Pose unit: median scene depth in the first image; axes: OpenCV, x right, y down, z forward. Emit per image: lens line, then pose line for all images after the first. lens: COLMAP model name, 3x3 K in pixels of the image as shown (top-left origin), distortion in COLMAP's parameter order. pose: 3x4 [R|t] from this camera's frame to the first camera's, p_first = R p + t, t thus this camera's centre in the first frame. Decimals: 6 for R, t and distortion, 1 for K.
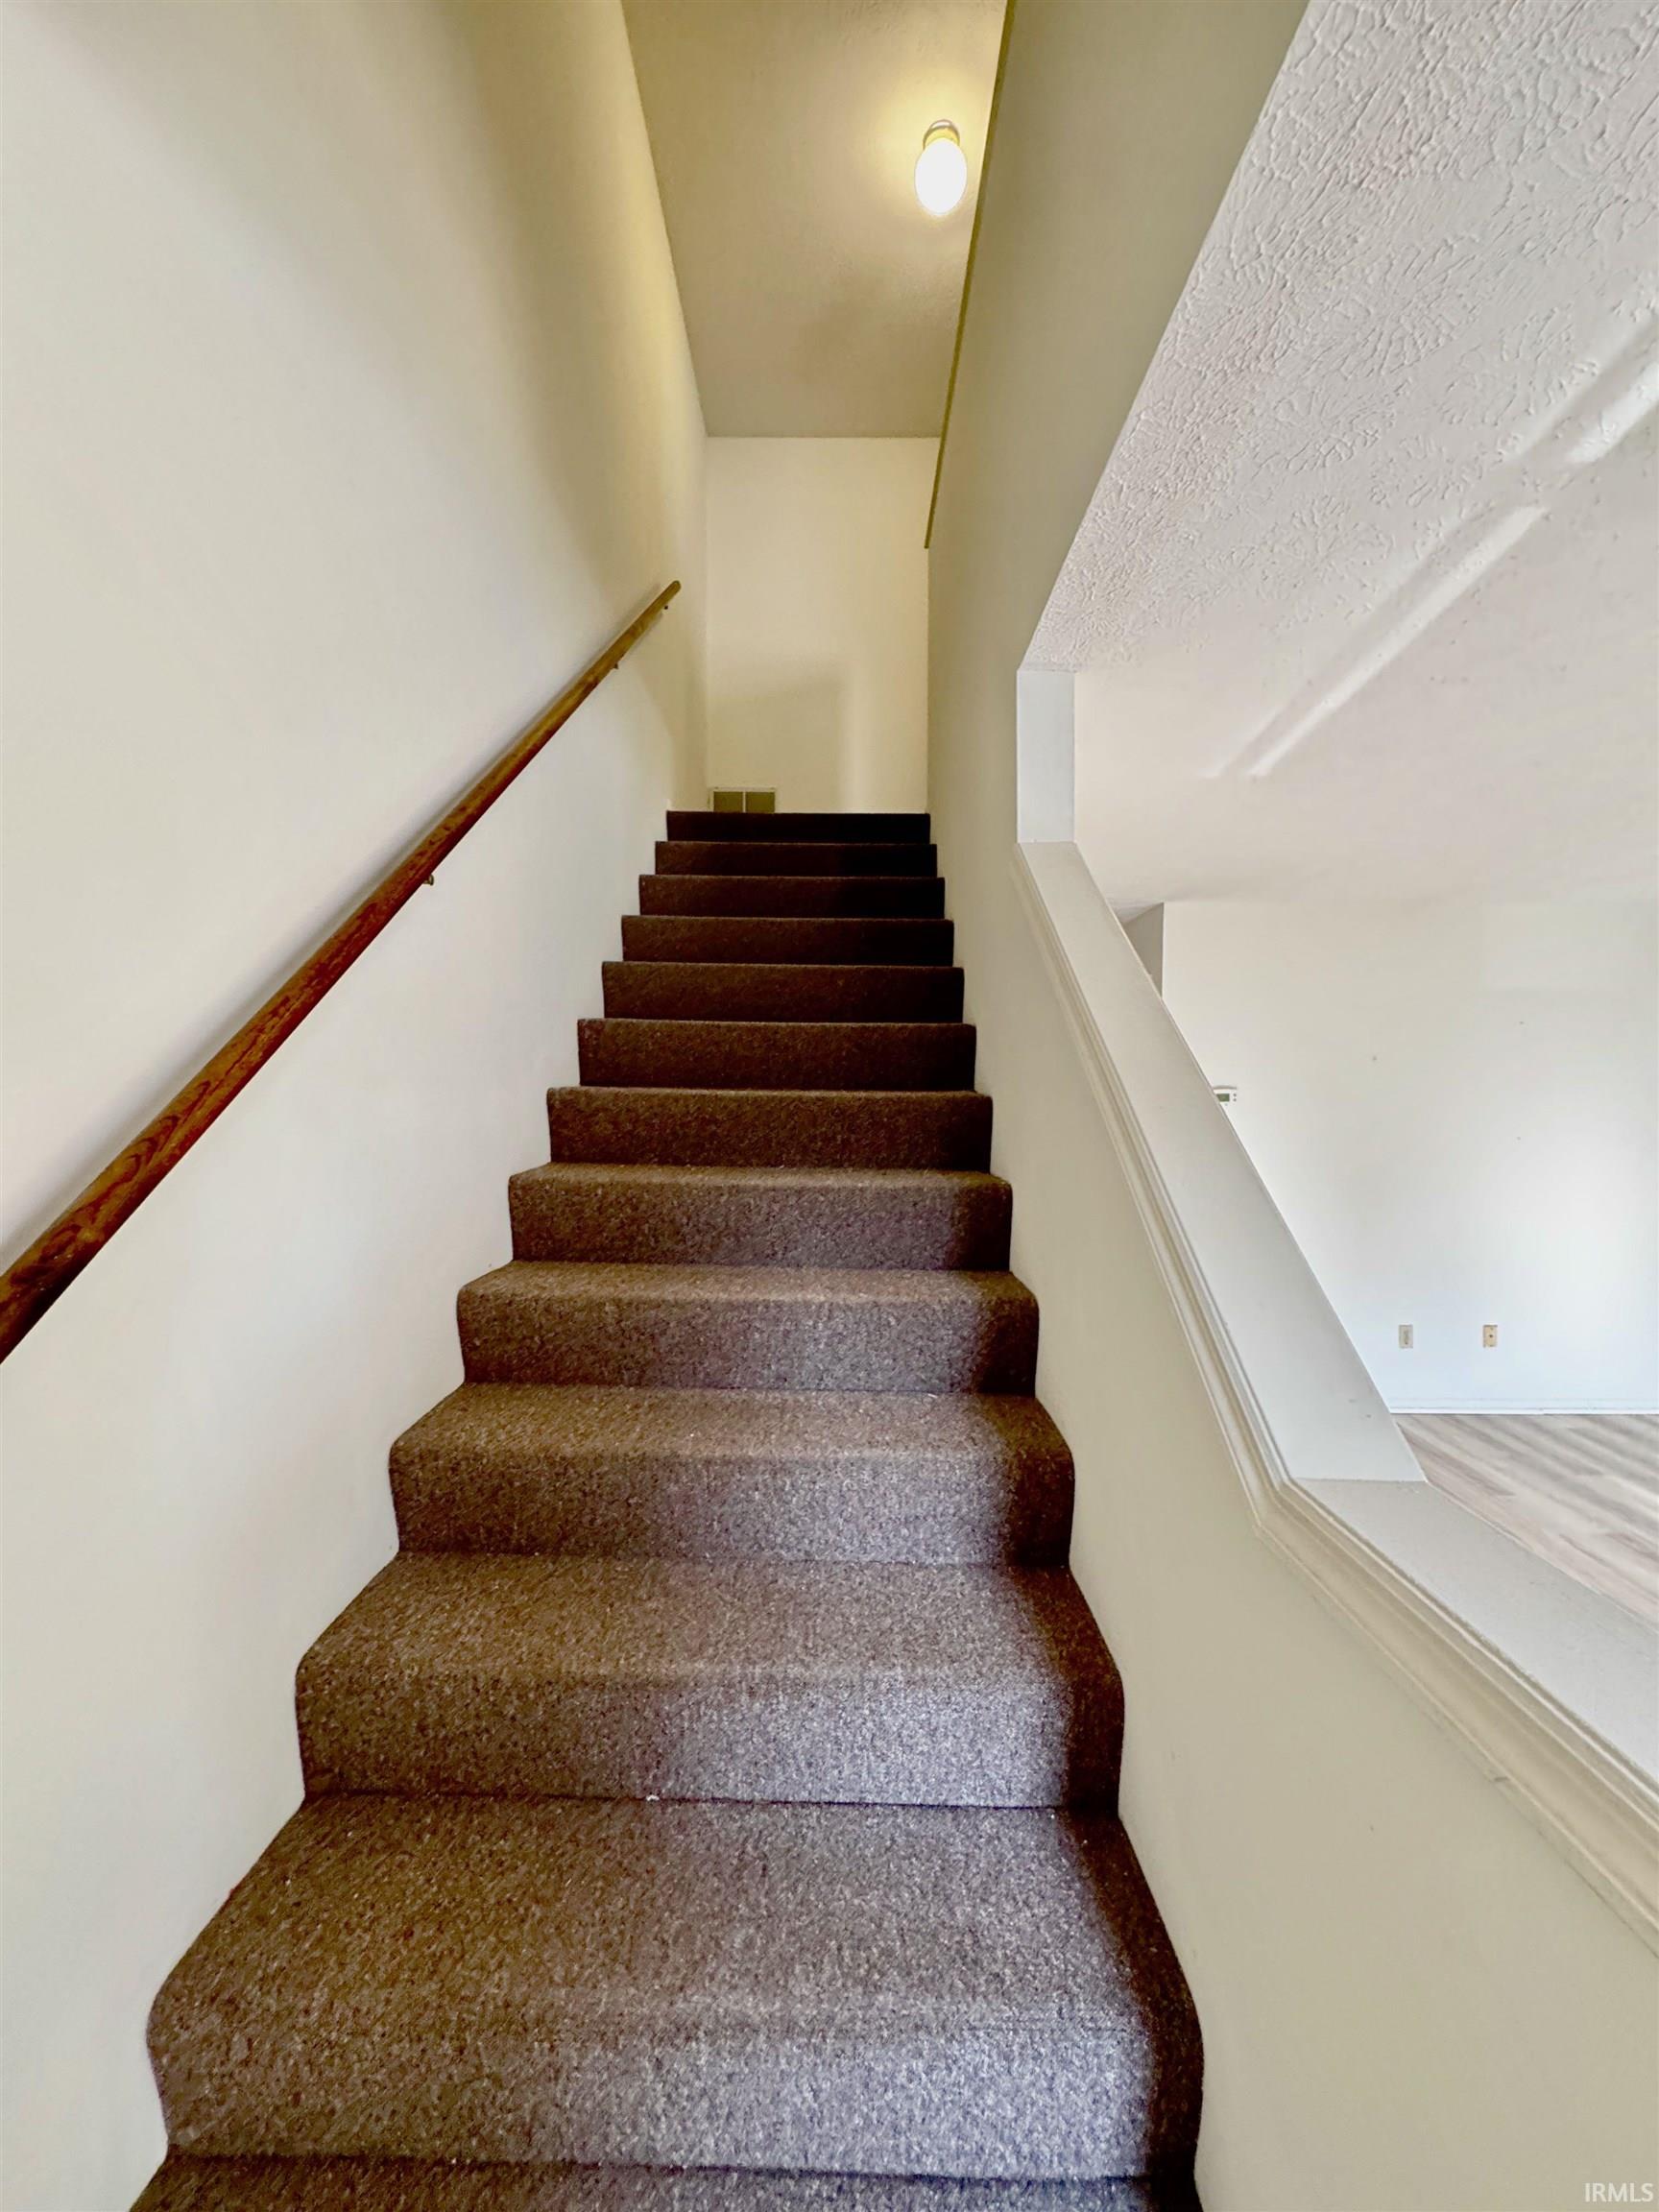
lens RADIAL K [[877.4, 0, 829.5], [0, 877.4, 1106.0], [0, 0, 1]] dist [-0.000144, -0.000004]
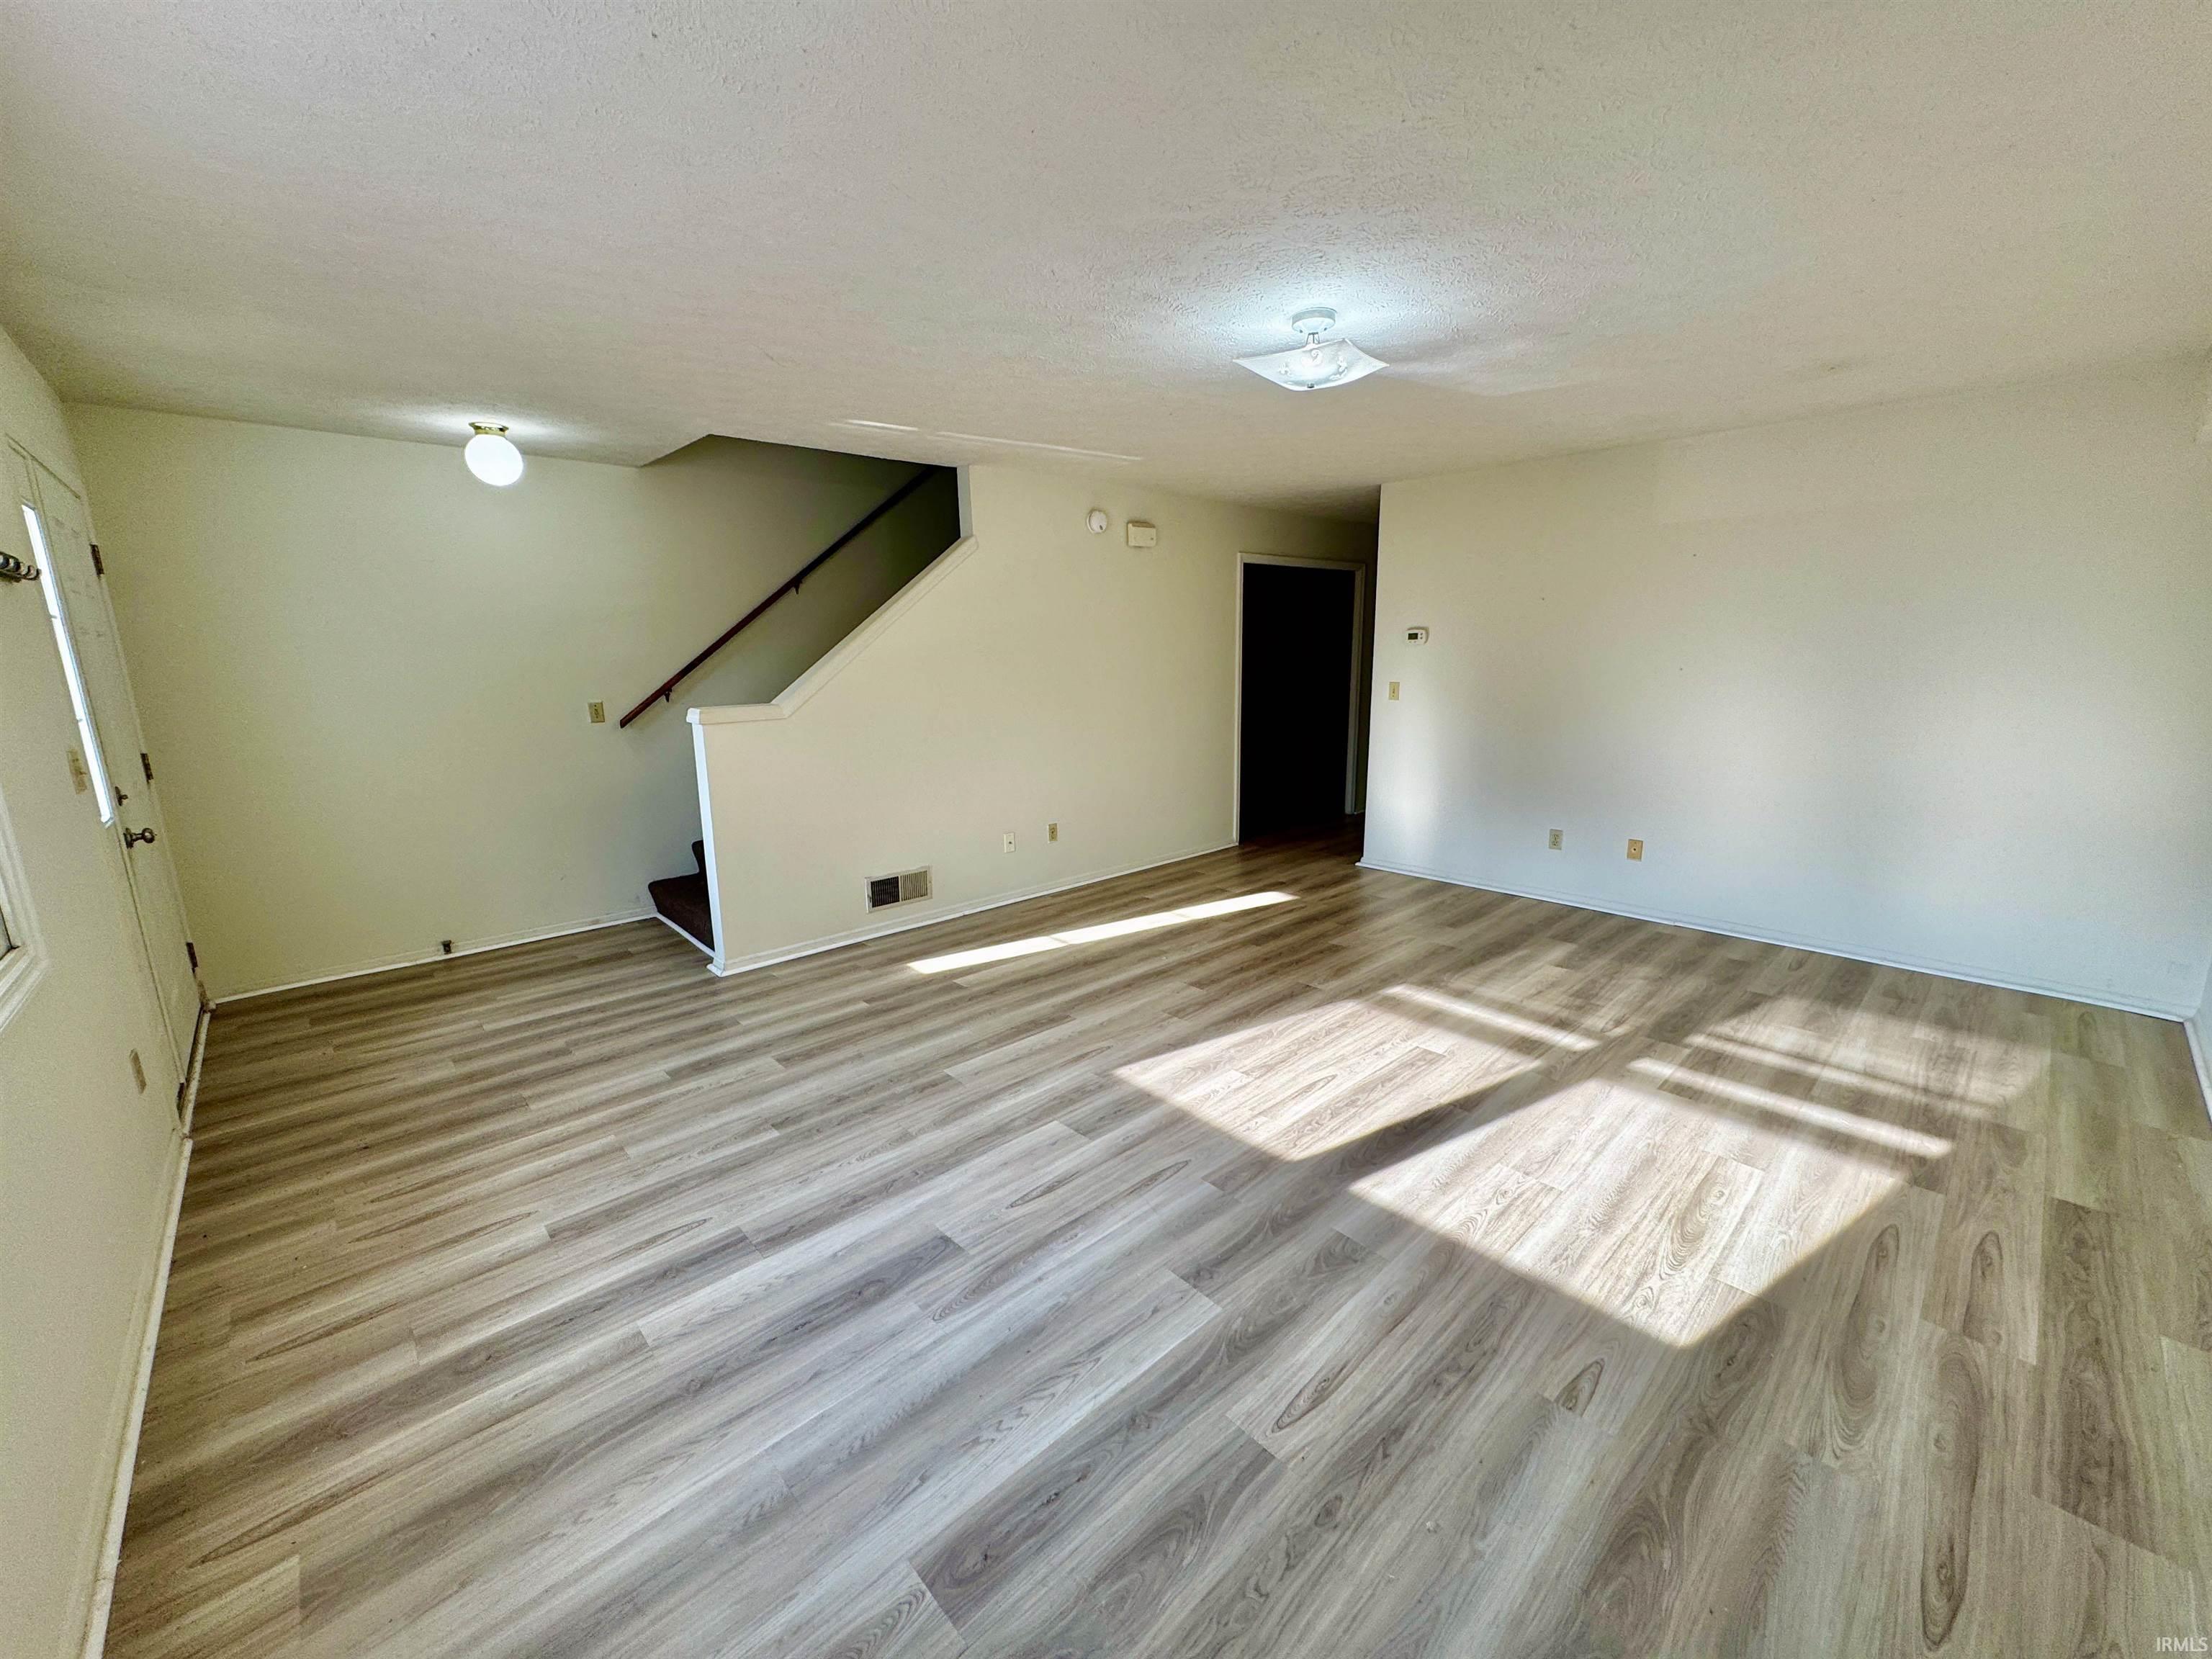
lens RADIAL K [[877.4, 0, 1106.0], [0, 877.4, 829.5], [0, 0, 1]] dist [-0.000144, -0.000004]
pose [[0.689960, 0.122288, -0.713443, 1.163809], [0.008170, 0.984248, 0.176606, 0.038161], [0.723802, -0.127680, 0.678092, -0.254780]]
